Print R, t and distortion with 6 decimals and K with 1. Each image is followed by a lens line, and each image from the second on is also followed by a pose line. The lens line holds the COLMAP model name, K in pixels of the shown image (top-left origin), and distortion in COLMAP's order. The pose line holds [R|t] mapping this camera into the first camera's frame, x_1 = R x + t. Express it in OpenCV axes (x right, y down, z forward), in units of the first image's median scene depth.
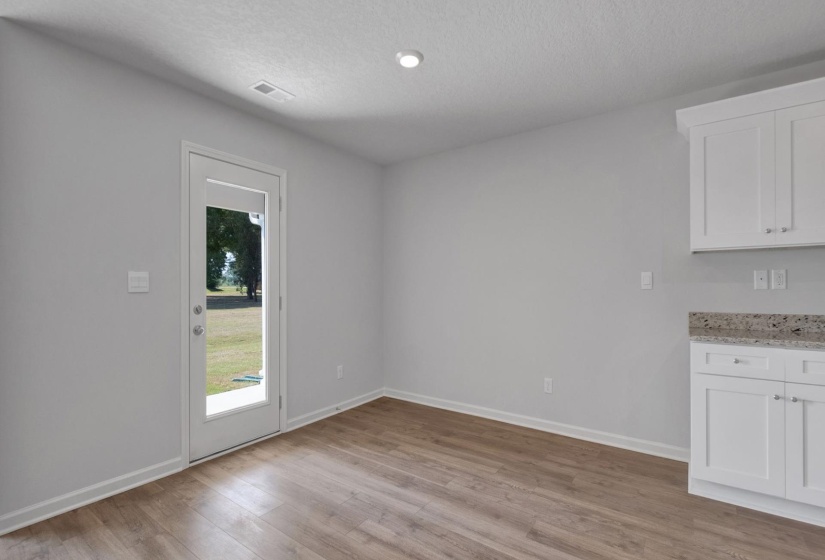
lens RADIAL K [[371.6, 0, 413.3], [0, 371.6, 289.0], [0, 0, 1]] dist [0.007915, -0.005197]
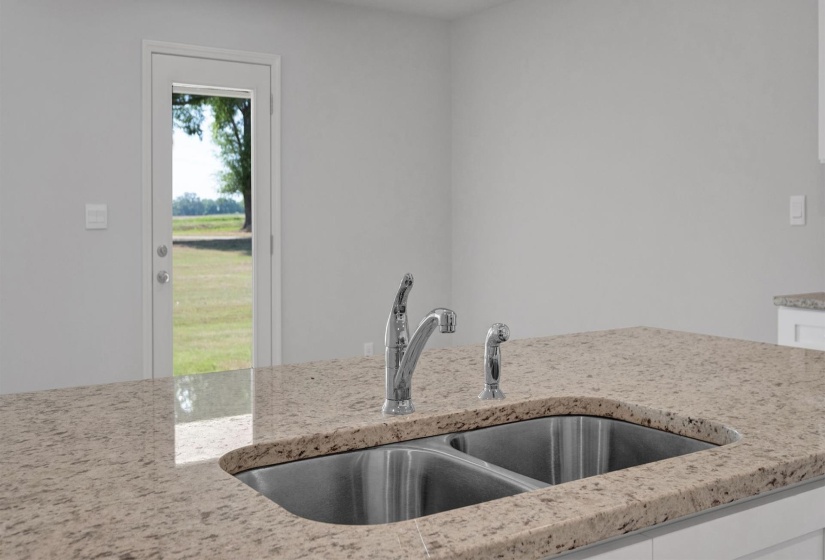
lens RADIAL K [[839.7, 0, 412.4], [0, 839.7, 230.0], [0, 0, 1]] dist [0.010538, 0.000000]
pose [[0.934051, 0.002159, -0.357133, 0.574671], [0.001666, 0.999945, 0.010401, -0.006338], [0.357136, -0.010310, 0.933996, -0.494825]]
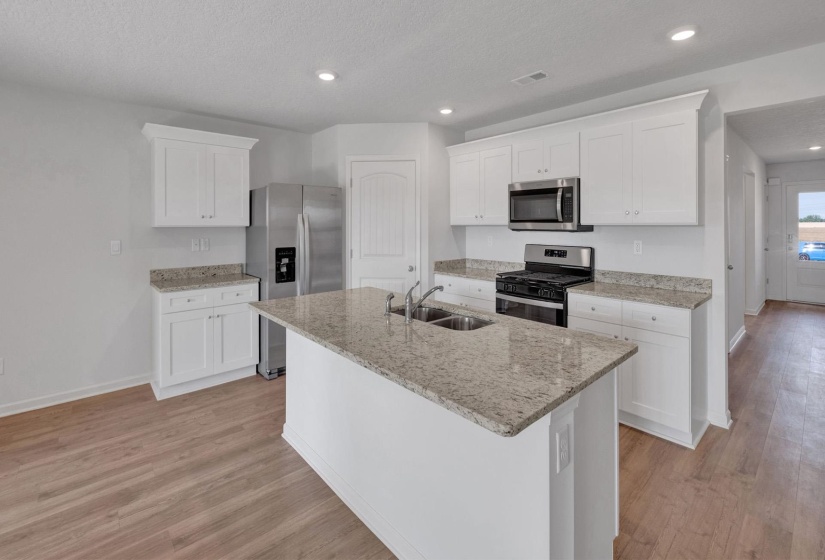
lens RADIAL K [[373.0, 0, 414.6], [0, 373.0, 226.6], [0, 0, 1]] dist [0.011940, -0.004280]
pose [[0.213134, -0.000263, 0.977023, -0.380660], [0.002910, 0.999996, -0.000366, -0.092843], [-0.977019, 0.002921, 0.213134, -0.217380]]
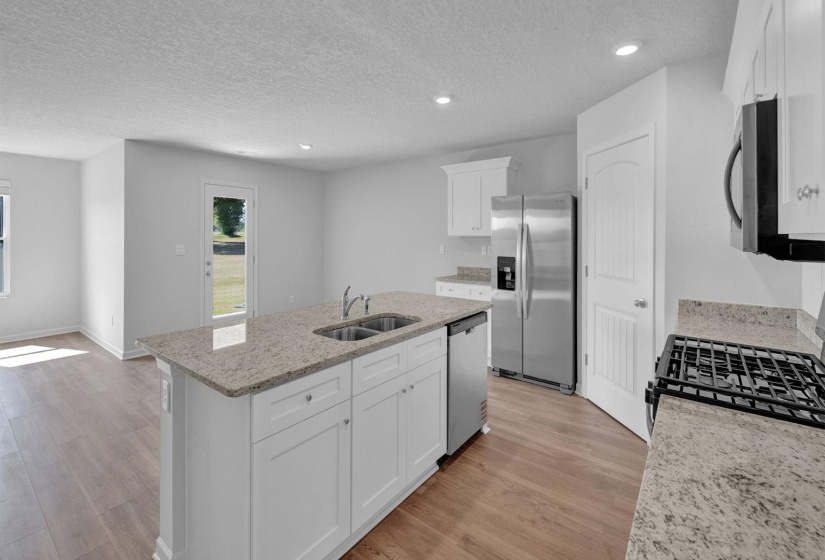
lens RADIAL K [[371.6, 0, 402.6], [0, 371.6, 232.6], [0, 0, 1]] dist [0.007915, -0.005197]
pose [[0.998337, 0.003794, -0.057526, 0.577428], [-0.004213, 0.999966, -0.007154, -0.098806], [0.057497, 0.007385, 0.998318, -0.936723]]
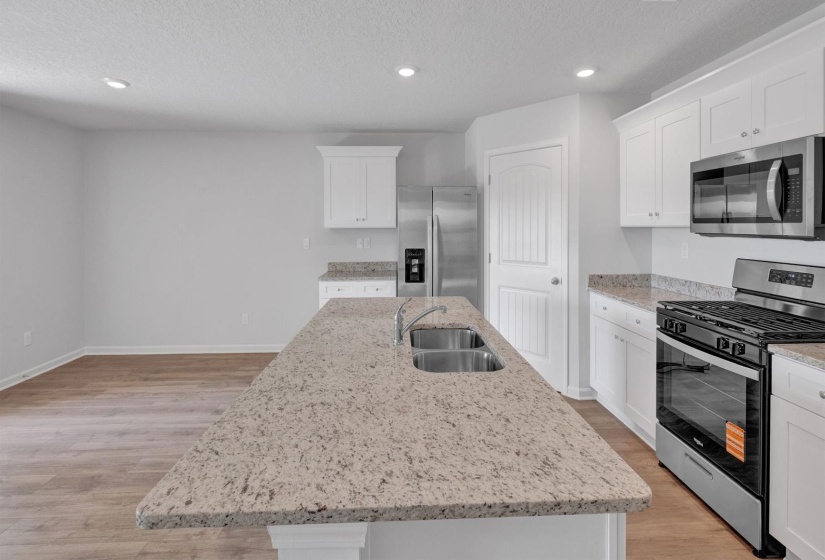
lens RADIAL K [[371.6, 0, 408.3], [0, 371.6, 227.1], [0, 0, 1]] dist [0.007915, -0.005197]
pose [[0.793211, -0.000531, 0.608946, 0.003095], [0.001692, 0.999998, -0.001333, -0.097054], [-0.608944, 0.002088, 0.793210, -0.566755]]
